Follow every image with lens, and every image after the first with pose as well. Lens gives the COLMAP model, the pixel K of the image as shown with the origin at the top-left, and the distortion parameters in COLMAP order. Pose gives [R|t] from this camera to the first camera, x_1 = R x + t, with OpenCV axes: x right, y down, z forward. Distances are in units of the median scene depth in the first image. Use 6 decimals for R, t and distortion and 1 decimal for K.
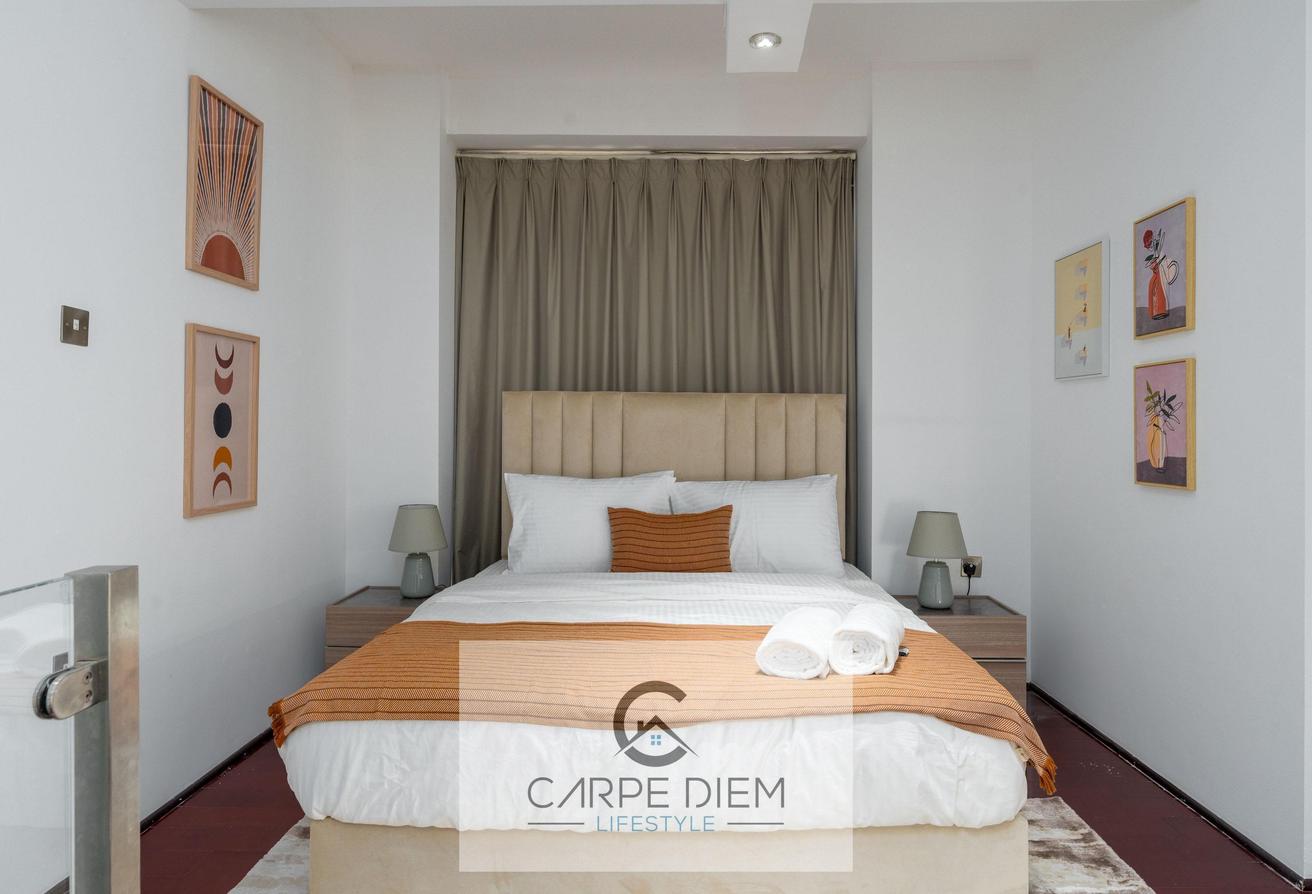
lens RADIAL K [[818.9, 0, 663.8], [0, 818.9, 418.5], [0, 0, 1]] dist [-0.001099, -0.001012]
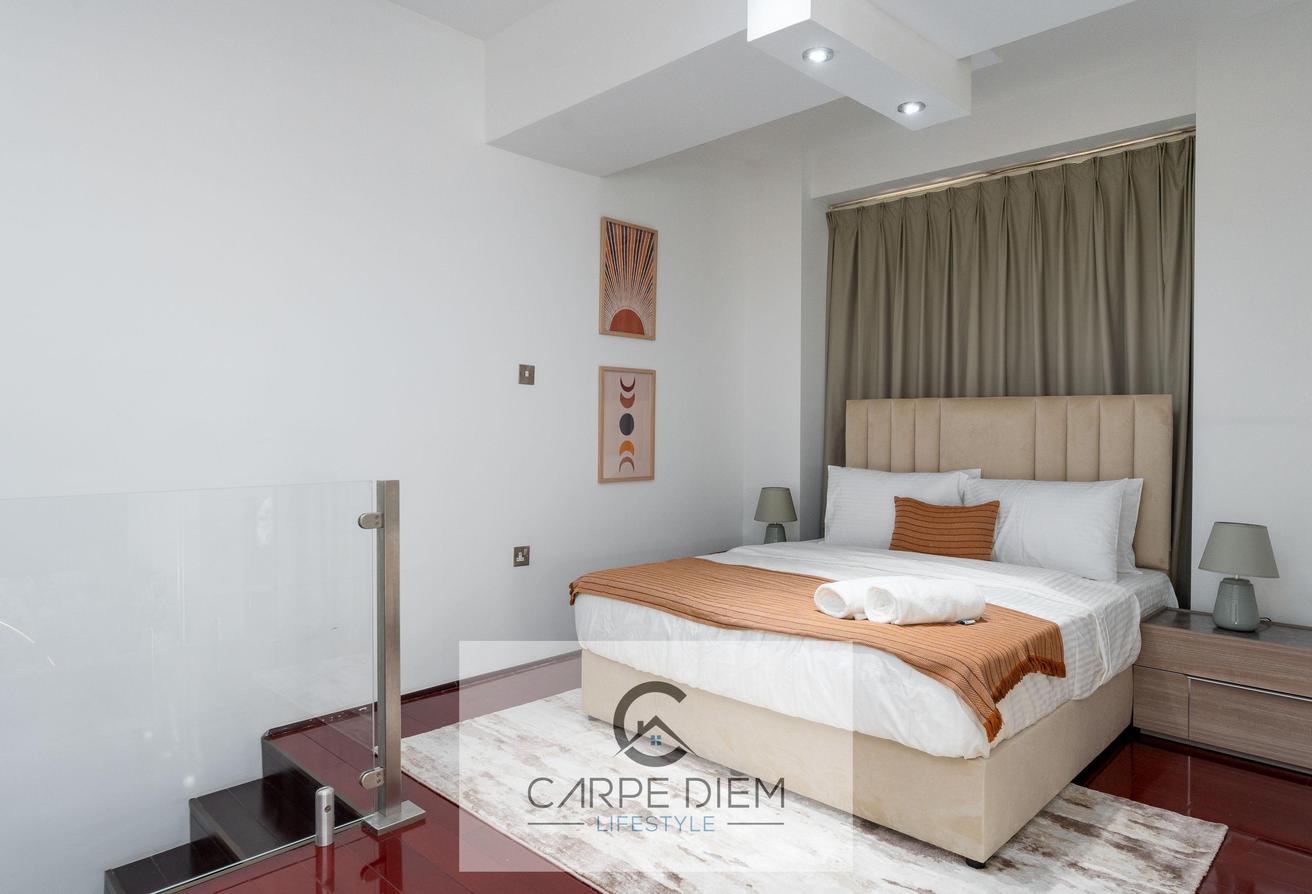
lens RADIAL K [[818.9, 0, 663.8], [0, 818.9, 418.5], [0, 0, 1]] dist [-0.001099, -0.001012]
pose [[0.721349, -0.008359, -0.692522, 0.534679], [0.005833, 0.999965, -0.005995, 0.000759], [0.692548, 0.000285, 0.721372, -0.092392]]
